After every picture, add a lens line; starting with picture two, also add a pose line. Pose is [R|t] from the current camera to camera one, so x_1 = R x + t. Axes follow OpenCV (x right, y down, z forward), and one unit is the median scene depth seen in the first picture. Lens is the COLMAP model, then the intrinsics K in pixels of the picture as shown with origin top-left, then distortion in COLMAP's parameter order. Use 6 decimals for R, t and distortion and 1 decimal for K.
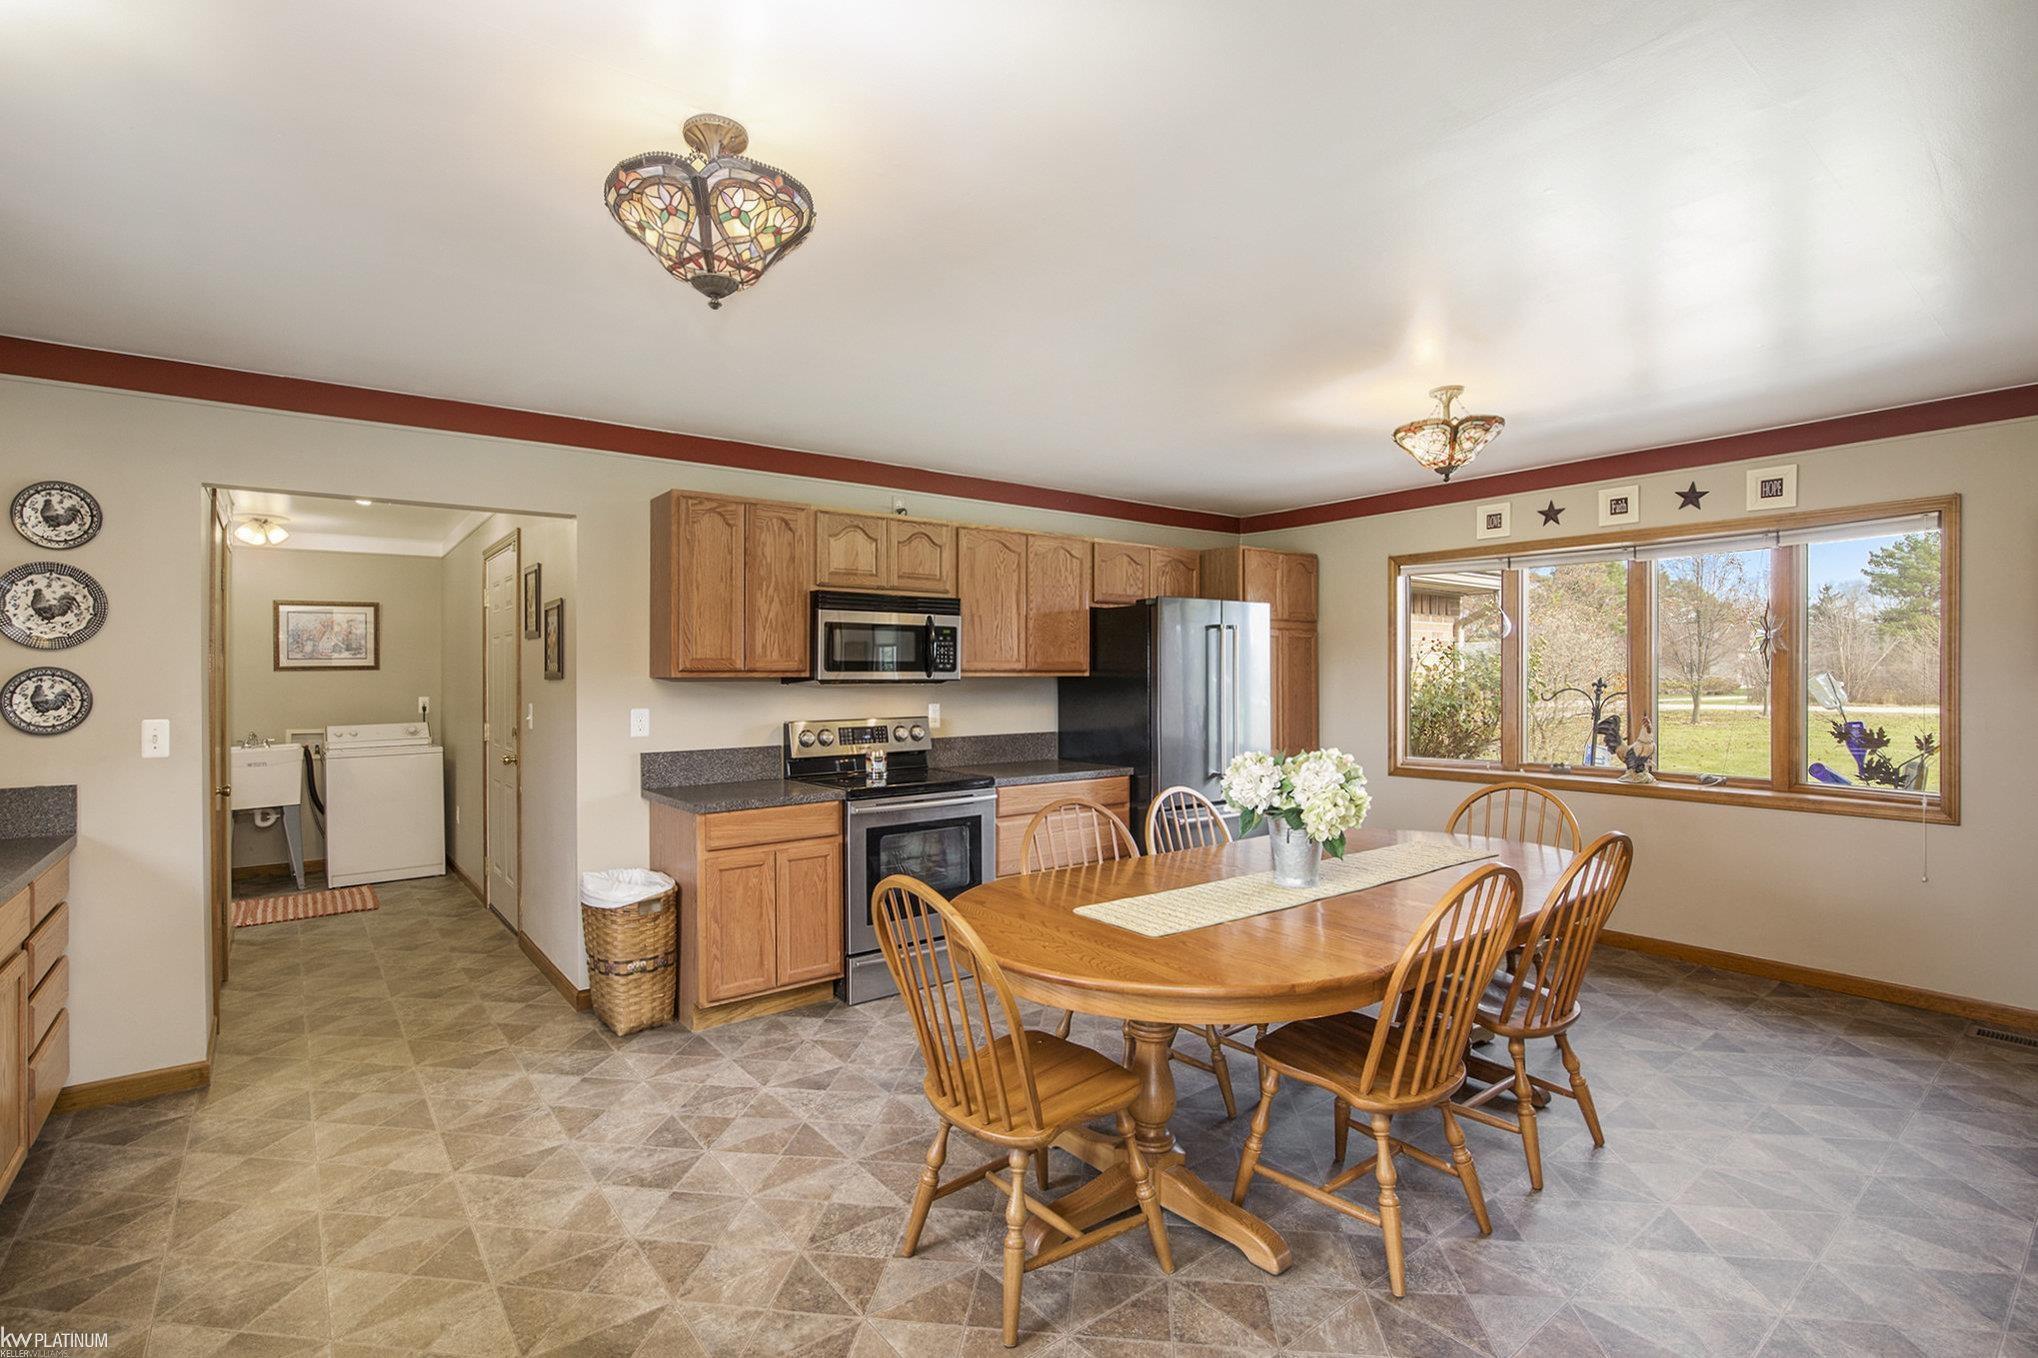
lens RADIAL K [[961.8, 0, 1007.5], [0, 961.8, 679.2], [0, 0, 1]] dist [-0.011170, 0.000652]
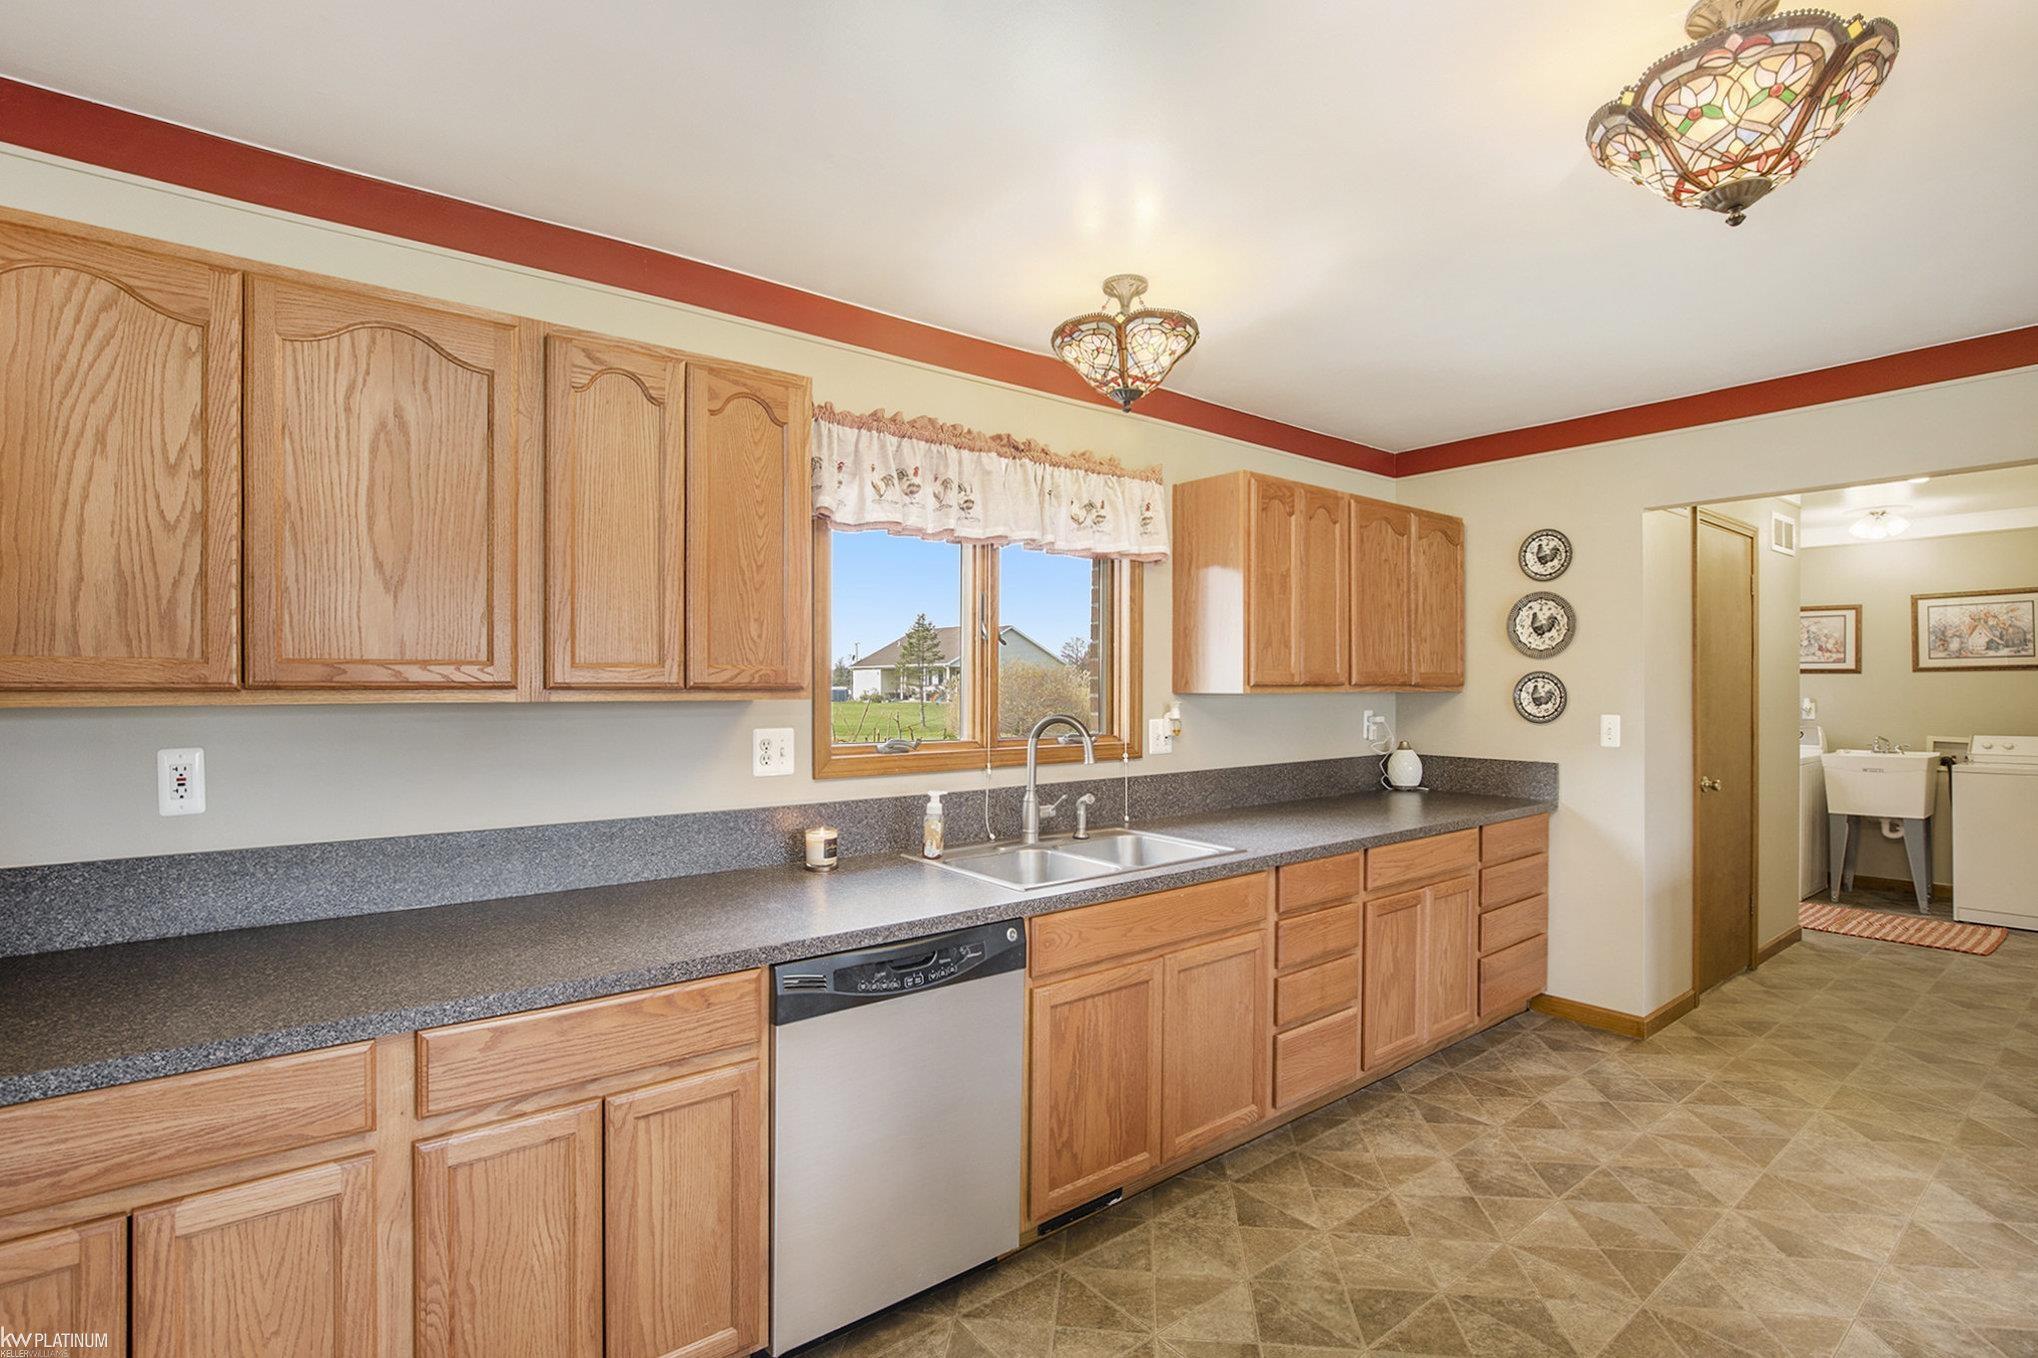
lens RADIAL K [[965.9, 0, 1009.4], [0, 965.9, 674.7], [0, 0, 1]] dist [-0.001926, 0.000373]
pose [[0.012862, -0.001548, -0.999916, 0.319175], [-0.003240, 0.999993, -0.001590, -0.003372], [0.999912, 0.003260, 0.012856, 0.245199]]
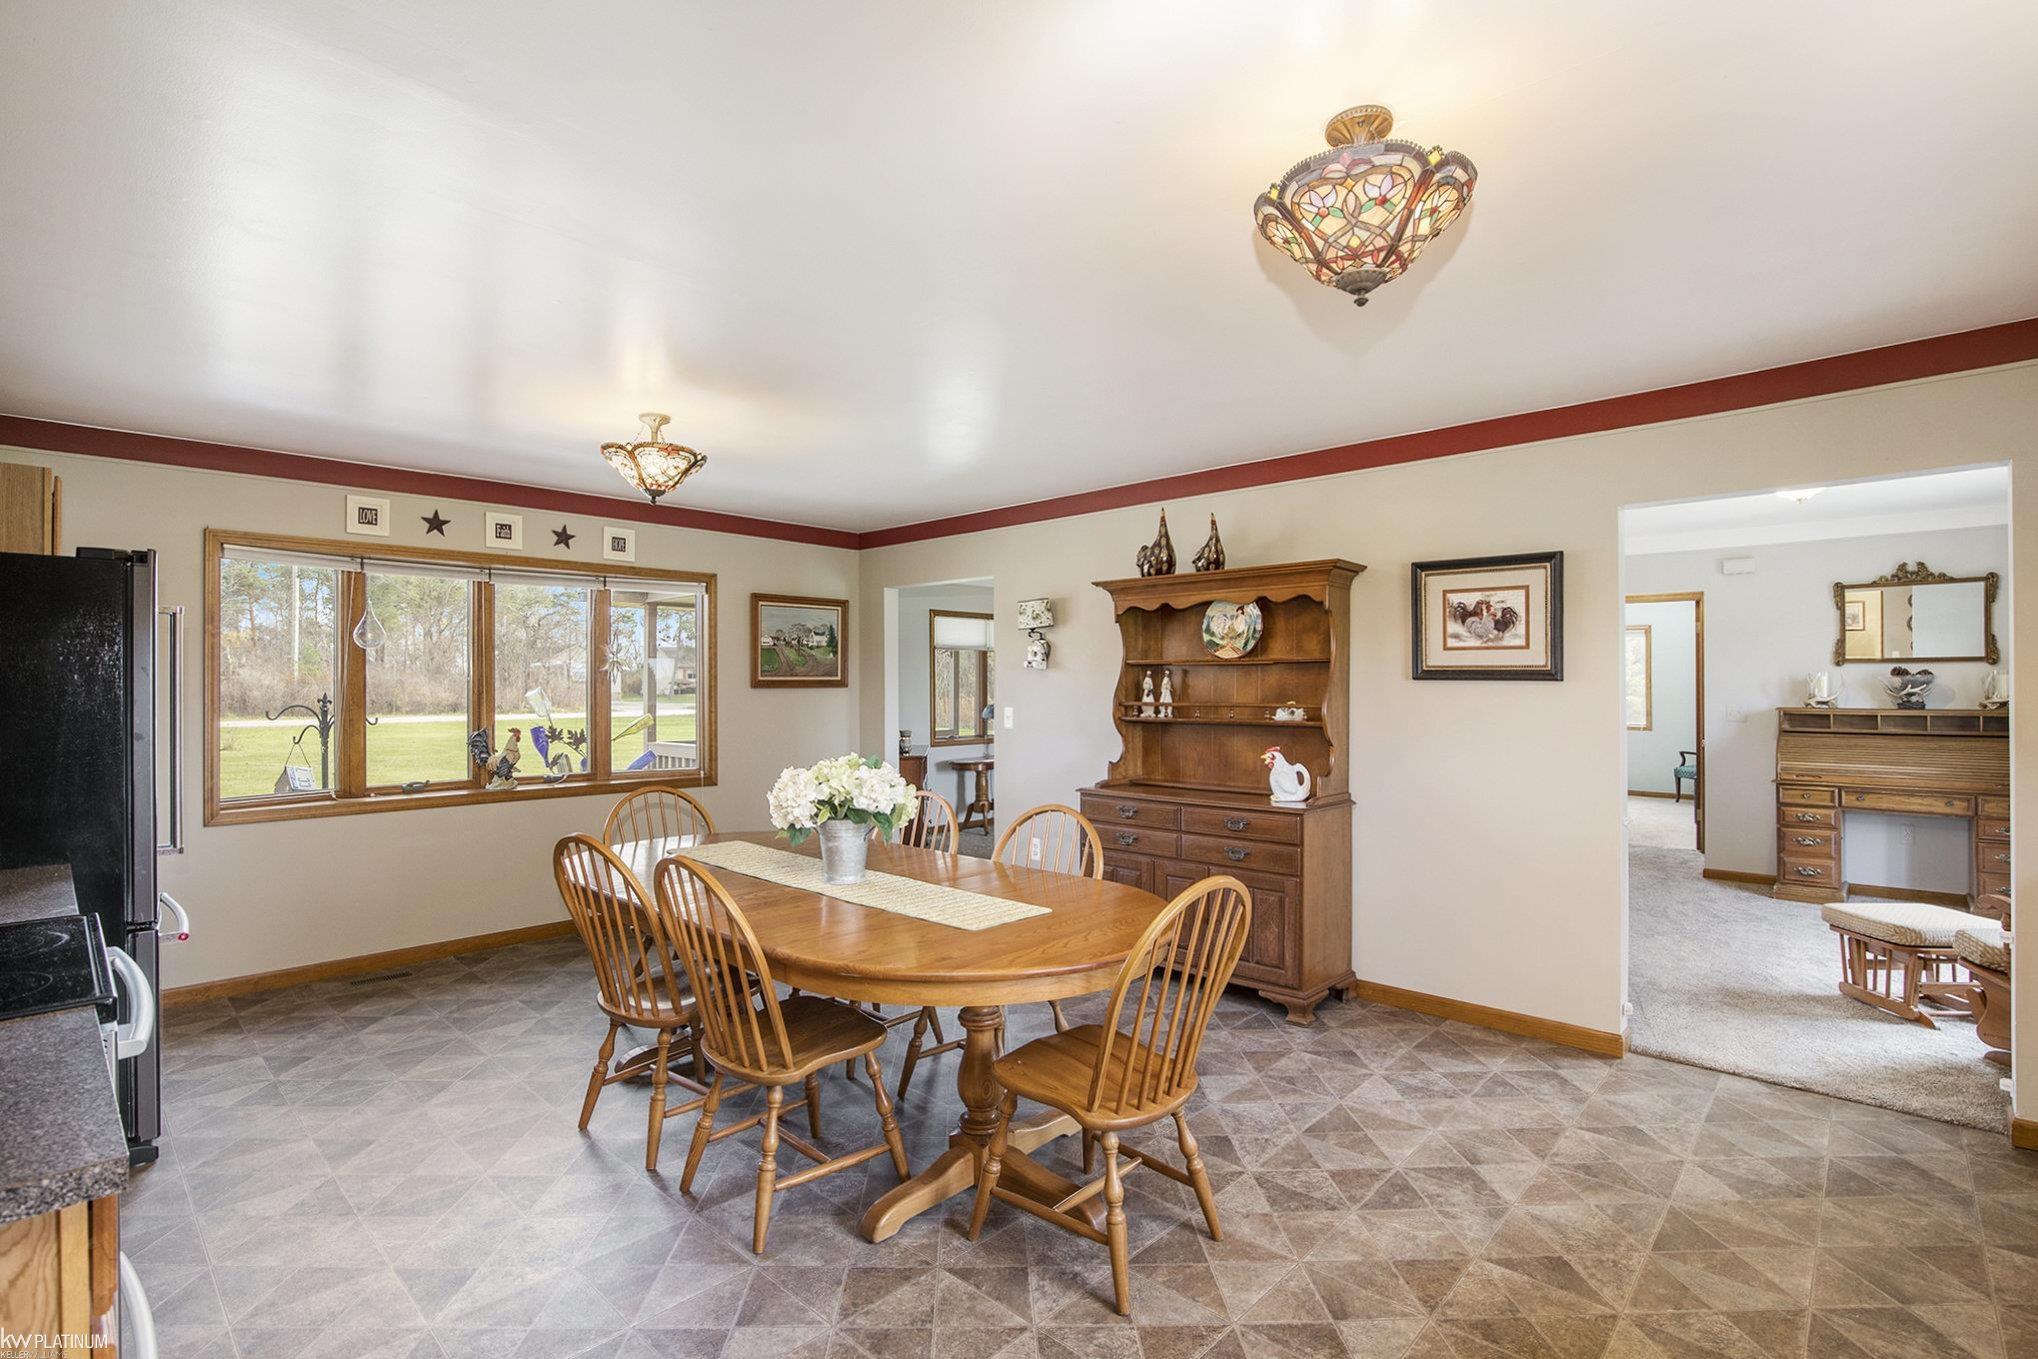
lens RADIAL K [[927.2, 0, 1017.3], [0, 927.2, 703.6], [0, 0, 1]] dist [-0.023165, 0.000033]
pose [[-0.156522, -0.017270, 0.987523, -0.628385], [0.007341, 0.999799, 0.018648, -0.005603], [-0.987647, 0.010168, -0.156364, 0.814213]]
